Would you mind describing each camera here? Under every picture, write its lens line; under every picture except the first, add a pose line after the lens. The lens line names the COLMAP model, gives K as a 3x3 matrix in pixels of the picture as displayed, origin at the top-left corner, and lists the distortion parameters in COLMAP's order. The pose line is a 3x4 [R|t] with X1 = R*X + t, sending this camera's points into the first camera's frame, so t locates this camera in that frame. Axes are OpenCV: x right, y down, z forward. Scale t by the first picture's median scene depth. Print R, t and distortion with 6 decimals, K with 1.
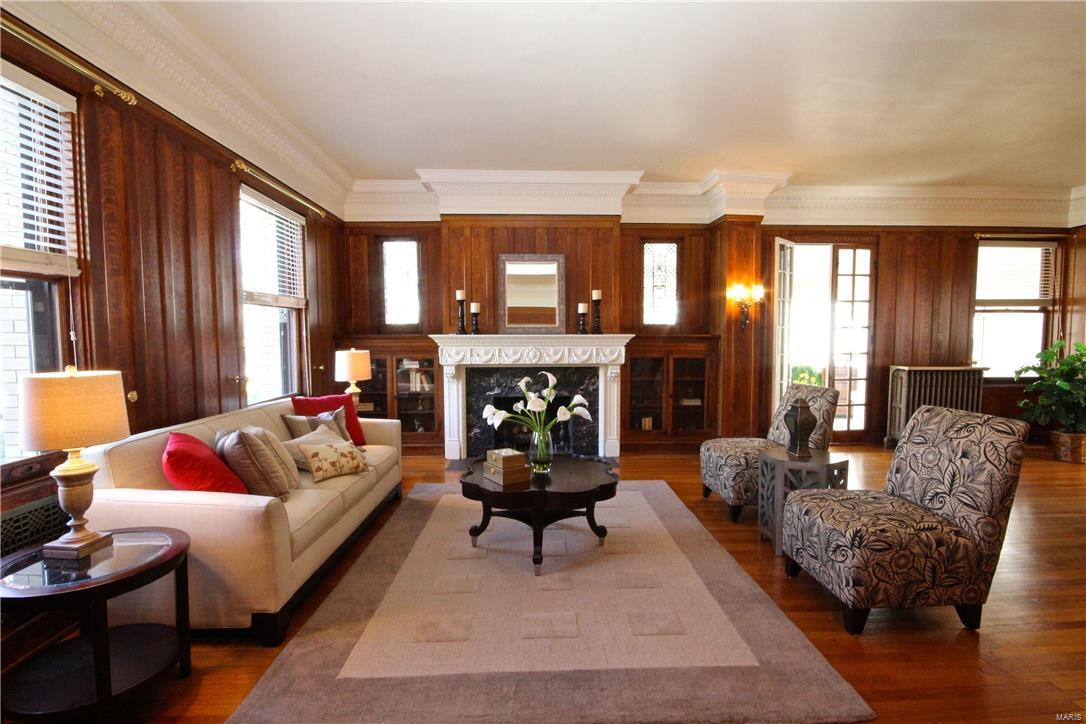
lens RADIAL K [[504.4, 0, 548.7], [0, 504.4, 365.6], [0, 0, 1]] dist [-0.001727, -0.006157]
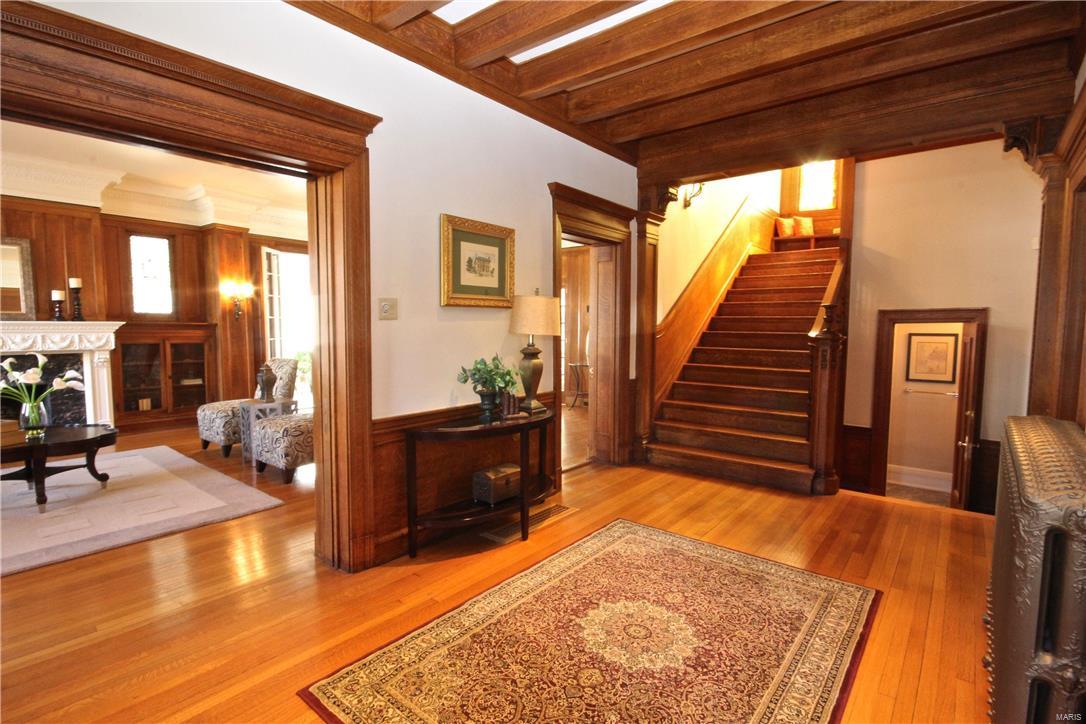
lens RADIAL K [[504.4, 0, 551.2], [0, 504.4, 366.5], [0, 0, 1]] dist [-0.001727, -0.006157]
pose [[0.642508, -0.054280, 0.764354, -0.068722], [0.036512, 0.998524, 0.040218, 0.023284], [-0.765409, 0.002068, 0.643541, -0.382654]]
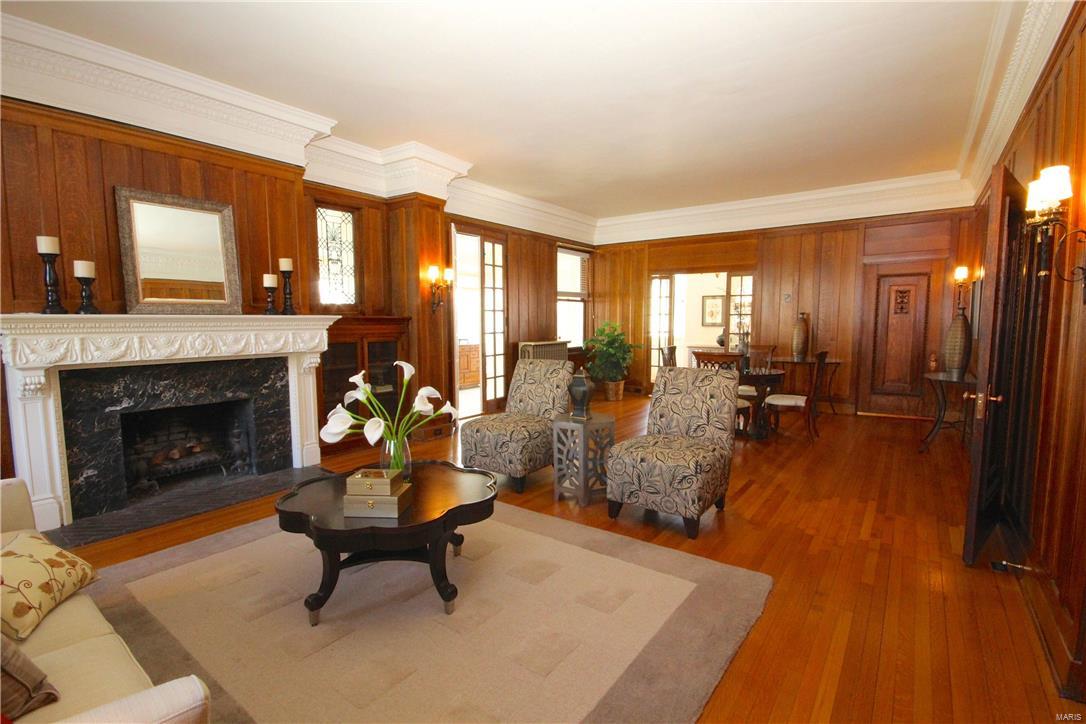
lens RADIAL K [[504.4, 0, 554.2], [0, 504.4, 363.3], [0, 0, 1]] dist [-0.001727, -0.006157]
pose [[0.617976, -0.068538, 0.783204, -0.260406], [0.046875, 0.997633, 0.050317, -0.006950], [-0.784798, 0.005618, 0.619726, 0.185644]]
